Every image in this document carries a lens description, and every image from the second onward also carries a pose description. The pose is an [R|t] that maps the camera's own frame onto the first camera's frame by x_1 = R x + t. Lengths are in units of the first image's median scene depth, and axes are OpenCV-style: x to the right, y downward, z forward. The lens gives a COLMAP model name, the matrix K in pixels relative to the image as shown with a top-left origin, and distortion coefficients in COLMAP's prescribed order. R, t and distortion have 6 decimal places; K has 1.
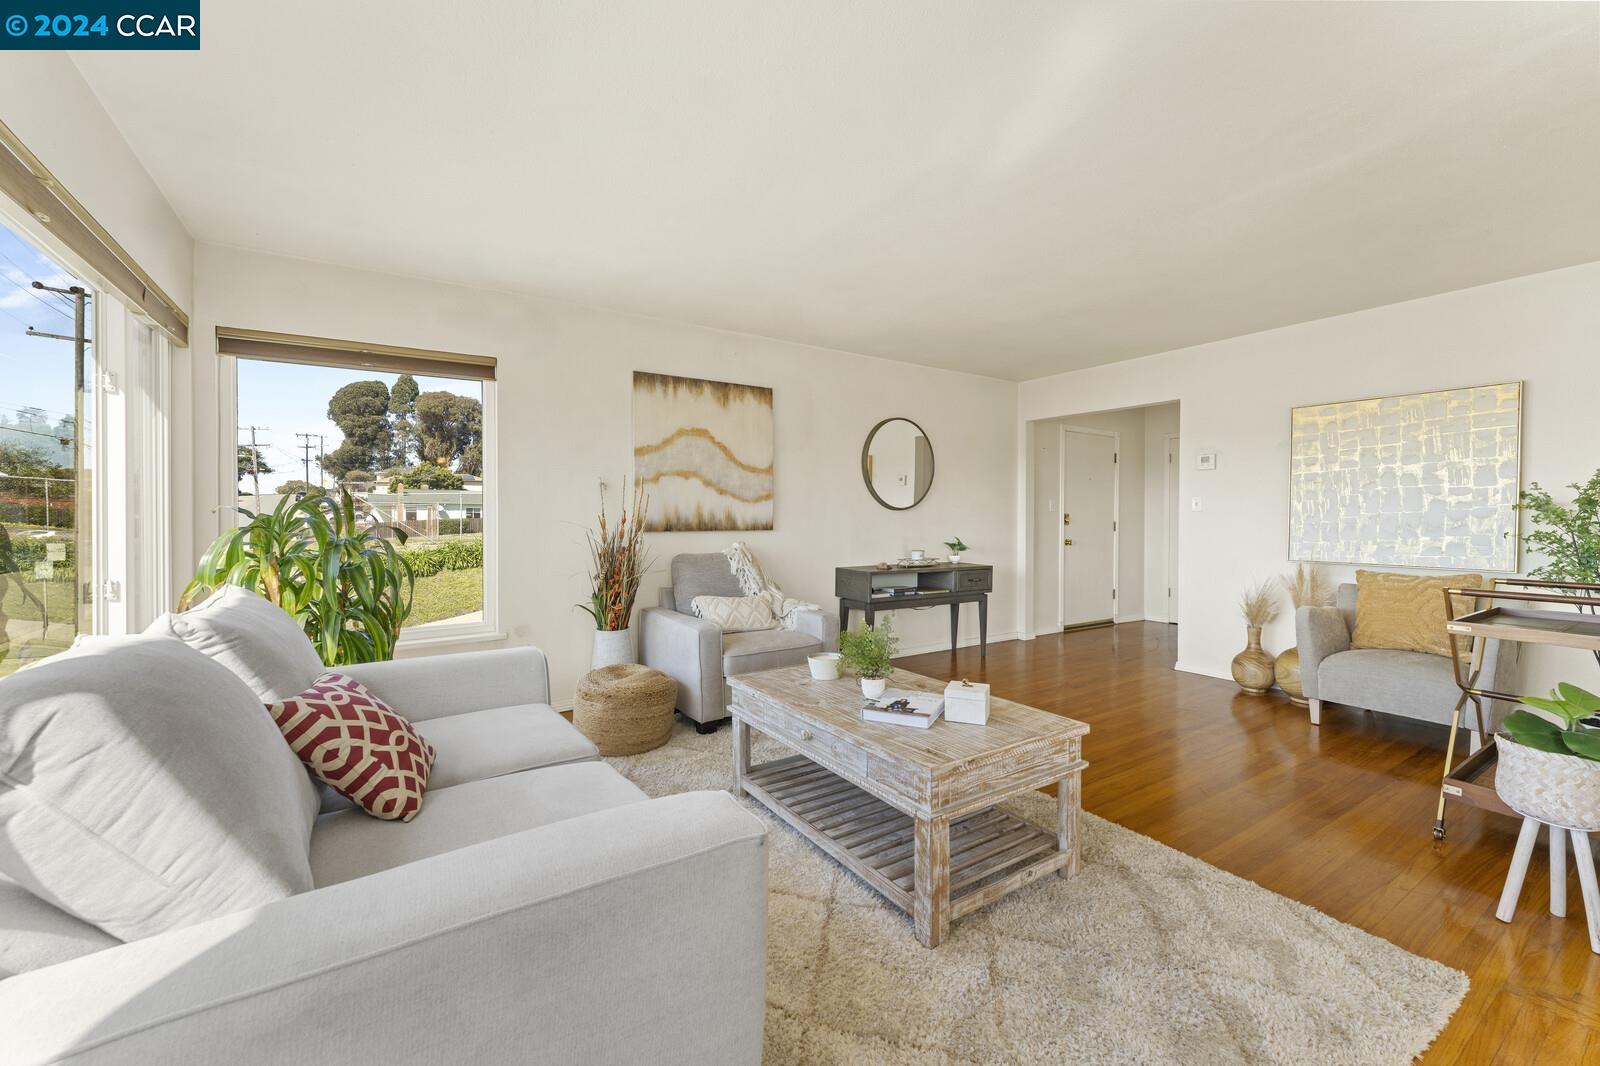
lens RADIAL K [[637.6, 0, 797.7], [0, 637.6, 528.8], [0, 0, 1]] dist [-0.000936, -0.000061]
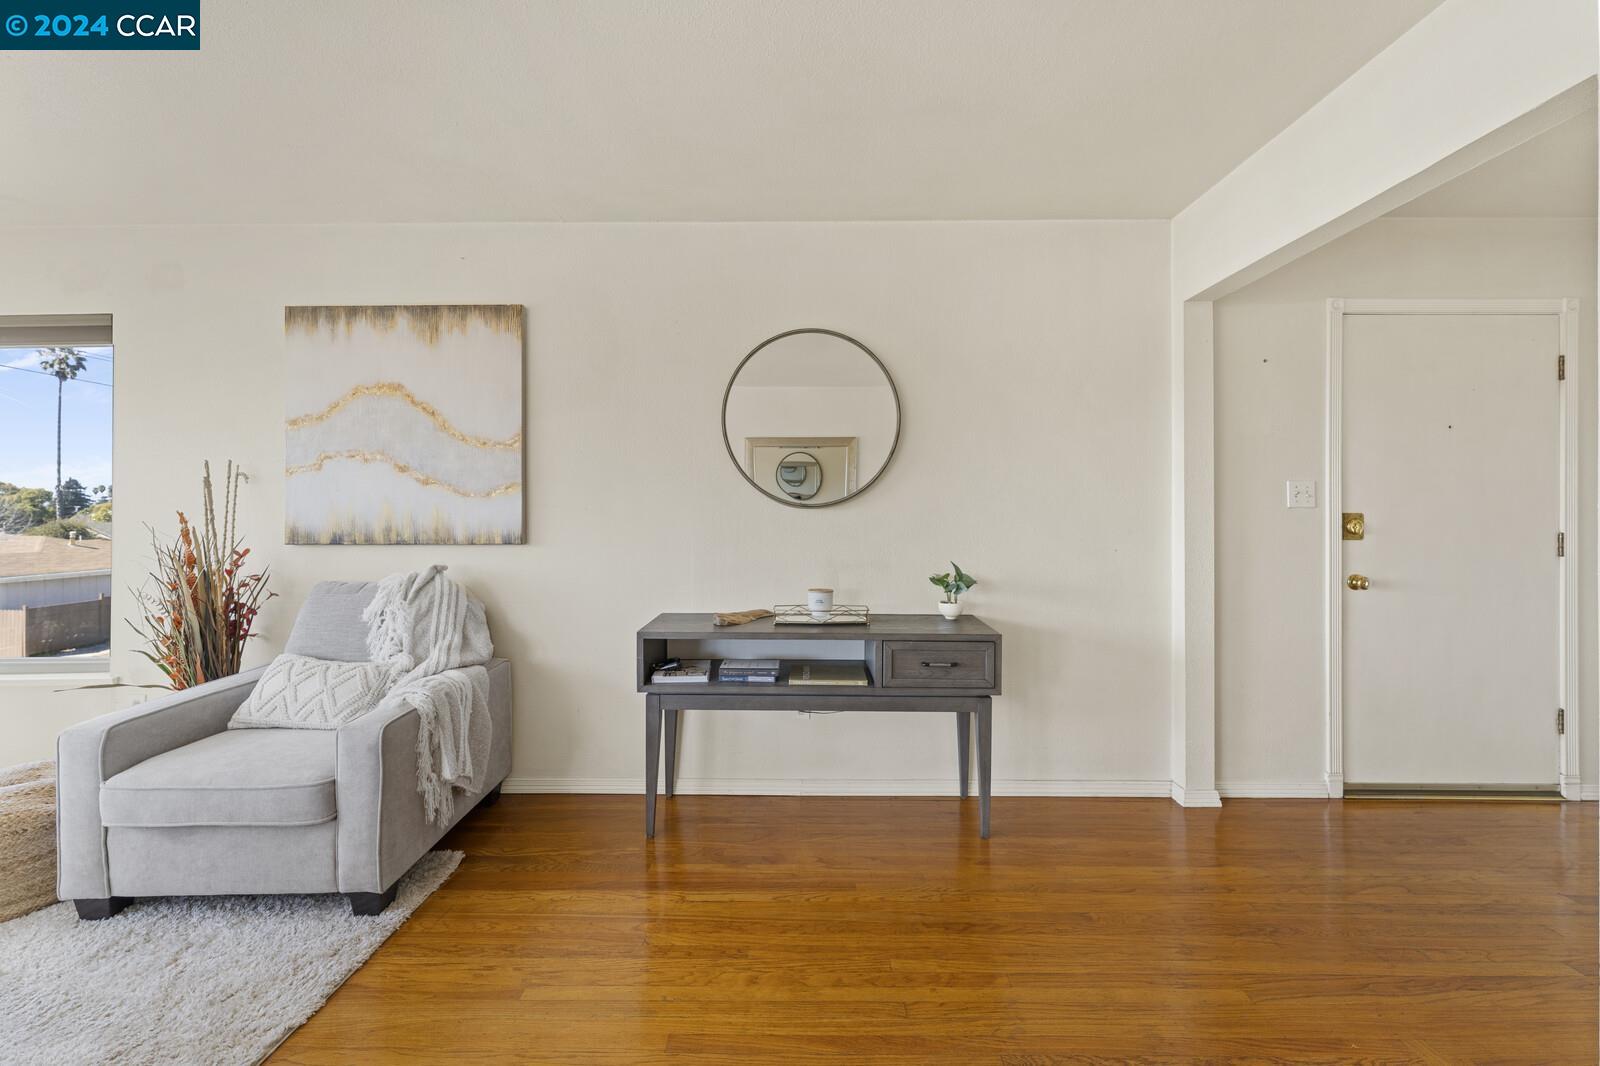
lens RADIAL K [[638.8, 0, 796.0], [0, 638.8, 523.1], [0, 0, 1]] dist [-0.000206, 0.000008]
pose [[0.833115, 0.002390, -0.553094, 0.650566], [-0.008333, 0.999931, -0.008231, -0.019680], [0.553037, 0.011466, 0.833078, 0.848342]]
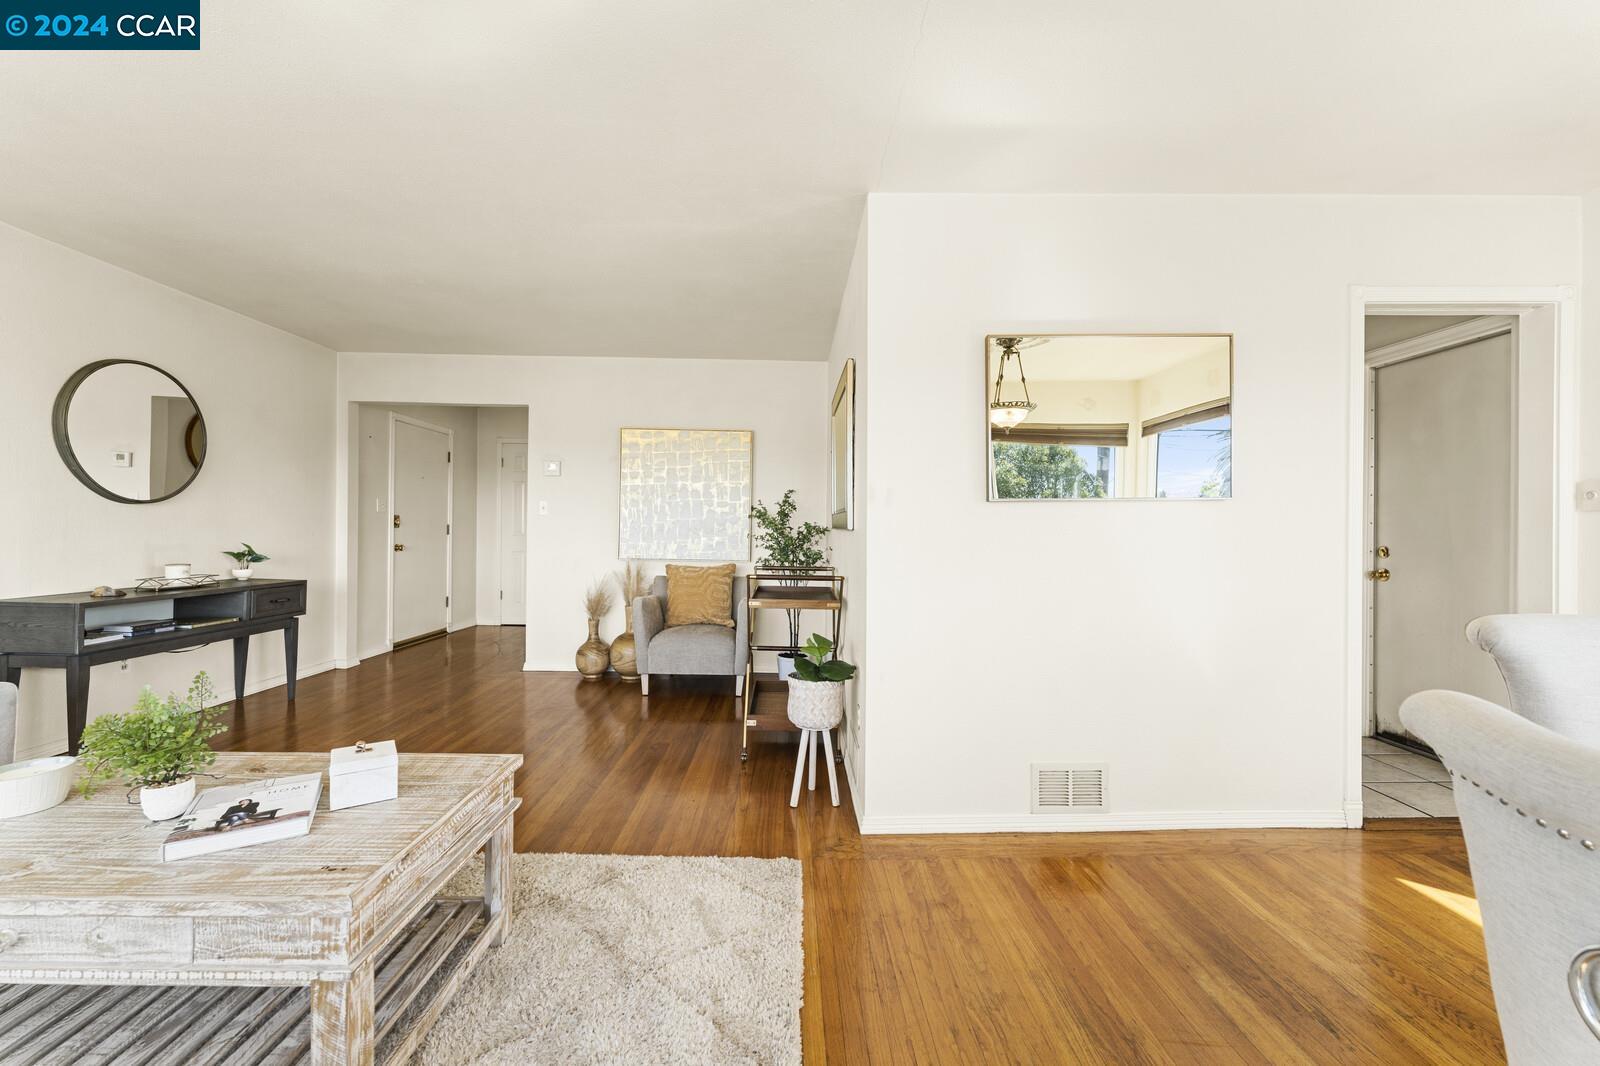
lens RADIAL K [[637.6, 0, 797.7], [0, 637.6, 528.8], [0, 0, 1]] dist [-0.000936, -0.000061]
pose [[0.532103, 0.002695, 0.846675, -0.049227], [0.002174, 0.999987, -0.004550, 0.001033], [-0.846677, 0.004261, 0.532091, 0.125346]]
